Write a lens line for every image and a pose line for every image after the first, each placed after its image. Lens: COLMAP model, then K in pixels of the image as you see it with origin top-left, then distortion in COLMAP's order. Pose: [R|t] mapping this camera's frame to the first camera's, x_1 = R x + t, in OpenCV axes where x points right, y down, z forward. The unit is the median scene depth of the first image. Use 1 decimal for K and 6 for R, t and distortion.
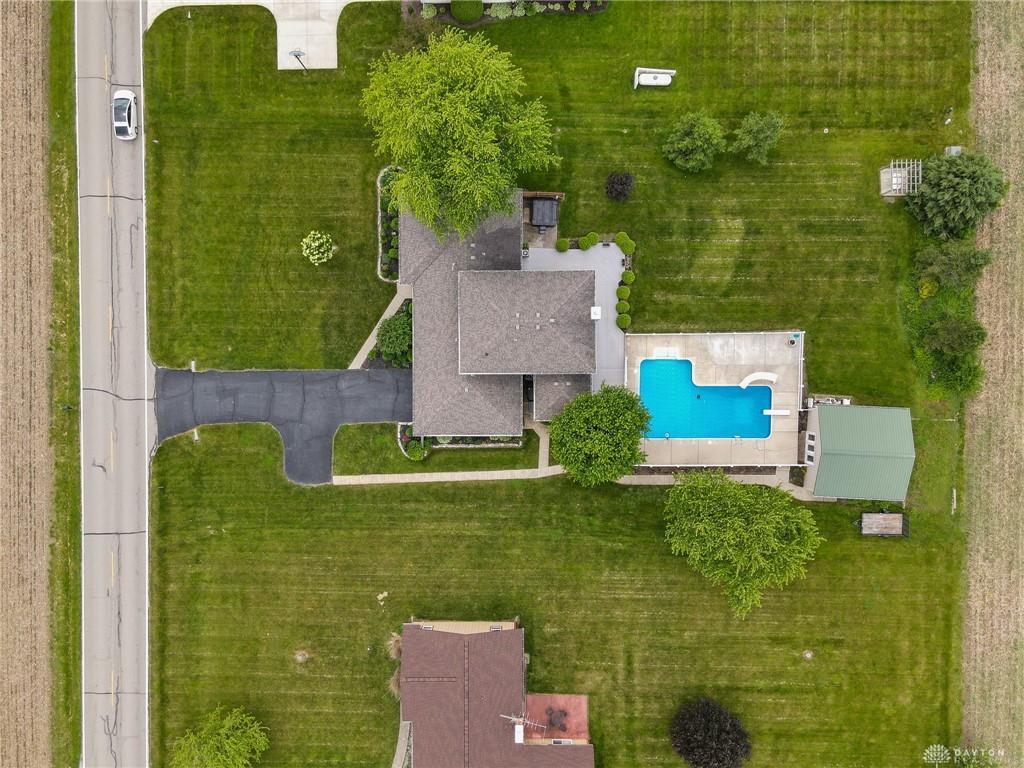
lens RADIAL K [[761.1, 0, 512.0], [0, 761.1, 384.0], [0, 0, 1]] dist [0.014234, 0.011573]
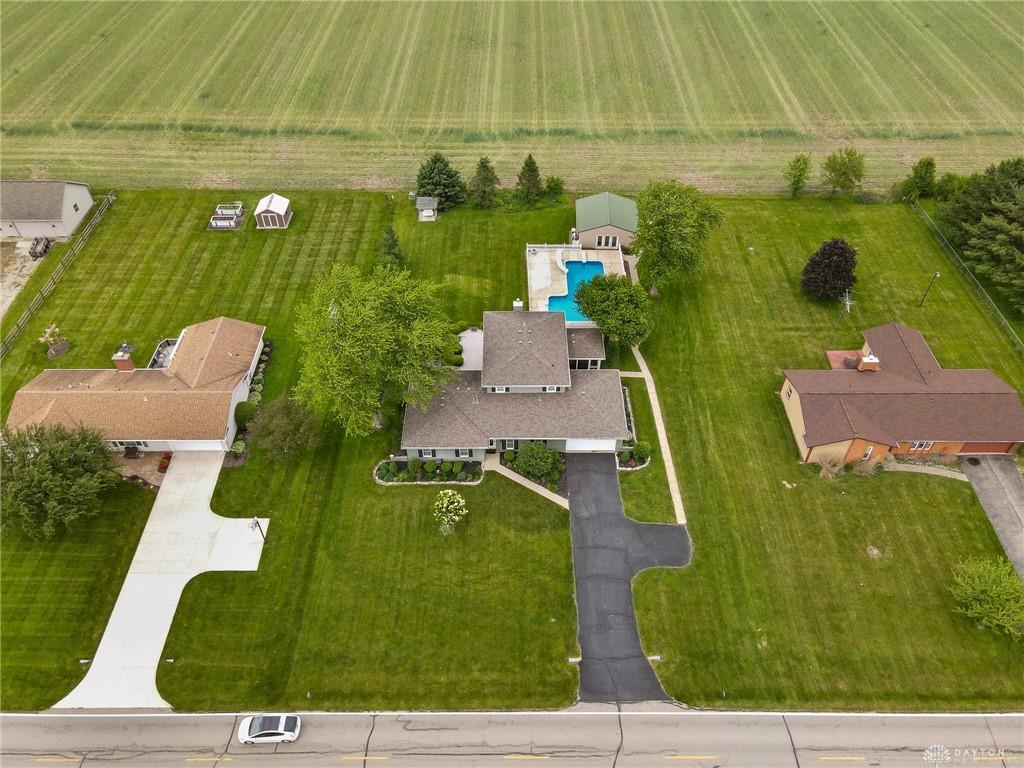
lens RADIAL K [[761.1, 0, 512.0], [0, 761.1, 384.0], [0, 0, 1]] dist [0.014234, 0.011573]
pose [[0.000831, -0.696584, 0.717475, -0.820447], [0.999860, -0.011404, -0.012230, -0.080386], [0.016701, 0.717385, 0.696477, 0.179644]]
